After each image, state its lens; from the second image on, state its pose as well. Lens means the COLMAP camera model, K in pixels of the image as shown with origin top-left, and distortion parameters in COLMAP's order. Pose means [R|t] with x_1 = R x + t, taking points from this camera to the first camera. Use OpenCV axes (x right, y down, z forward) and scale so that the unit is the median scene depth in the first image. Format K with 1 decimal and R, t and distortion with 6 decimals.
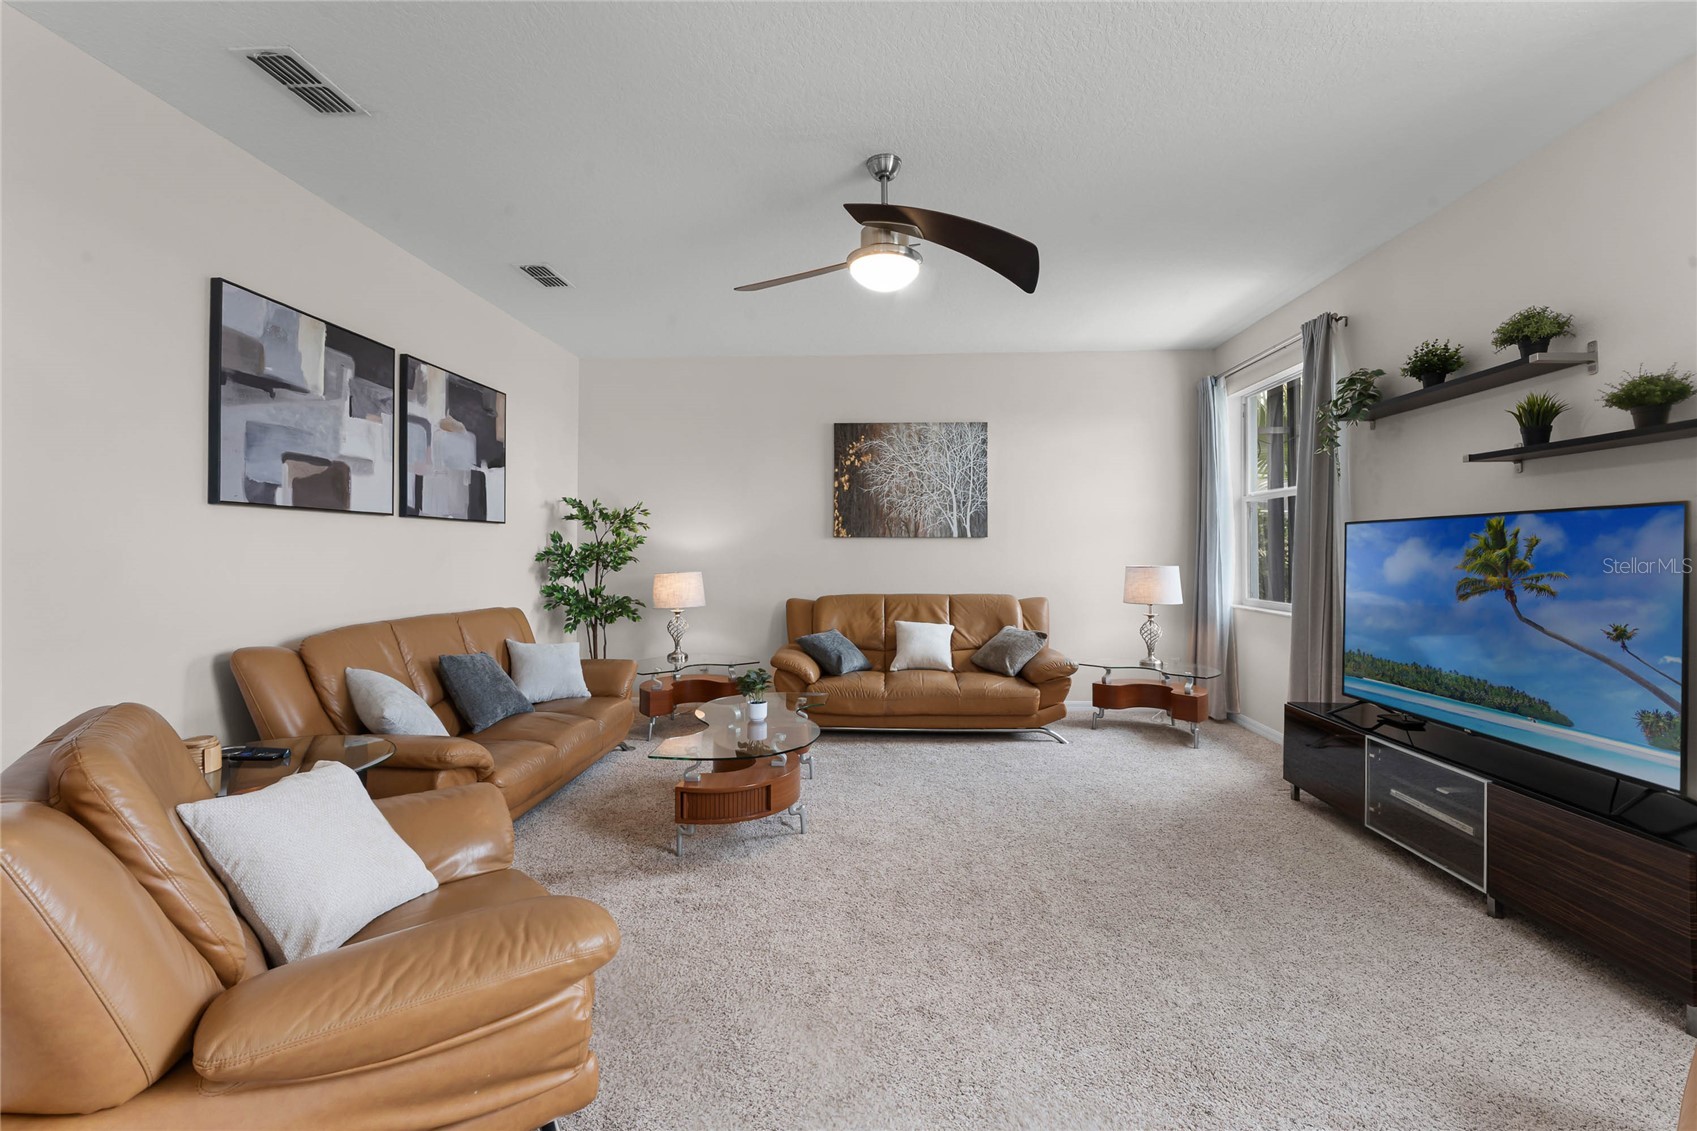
lens RADIAL K [[719.8, 0, 849.5], [0, 719.8, 546.2], [0, 0, 1]] dist [-0.001872, -0.000423]
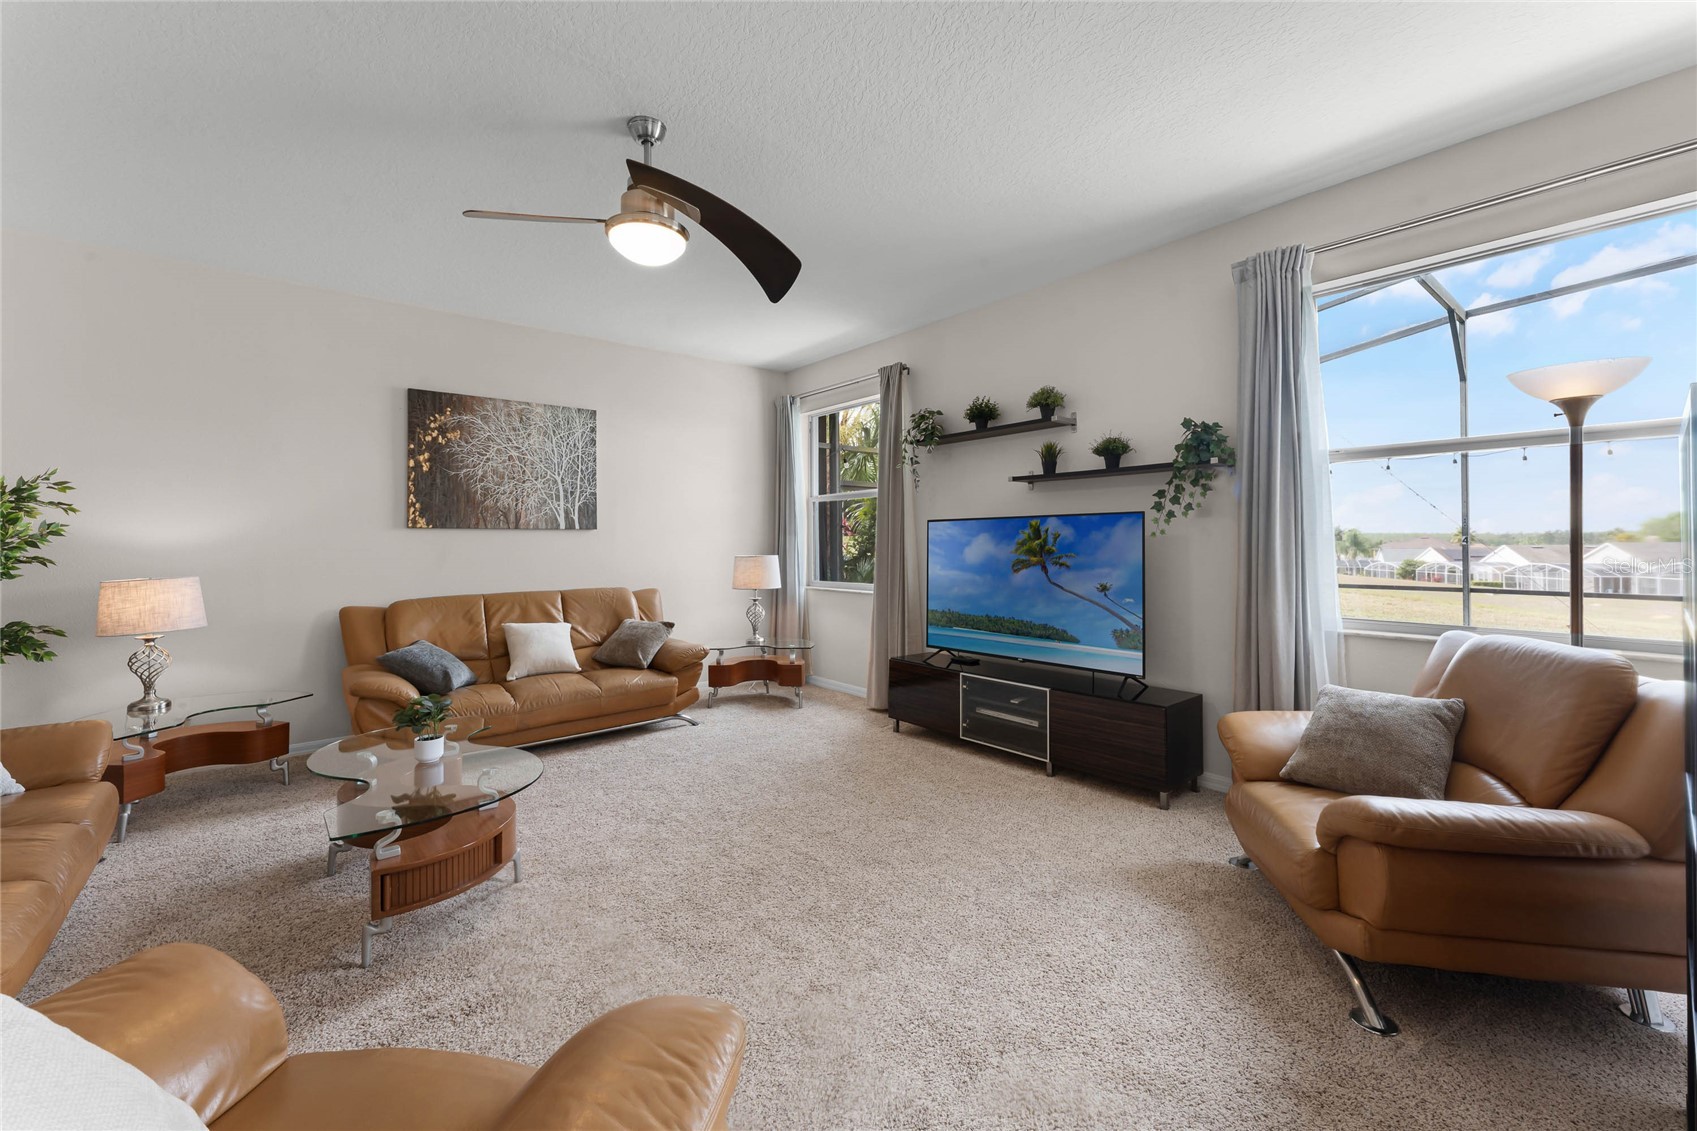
lens RADIAL K [[693.2, 0, 852.2], [0, 693.2, 537.3], [0, 0, 1]] dist [0.002124, 0.000120]
pose [[0.733752, -0.001038, 0.679416, -0.269681], [0.002734, 0.999995, -0.001425, 0.000684], [-0.679412, 0.002903, 0.733752, 0.118047]]
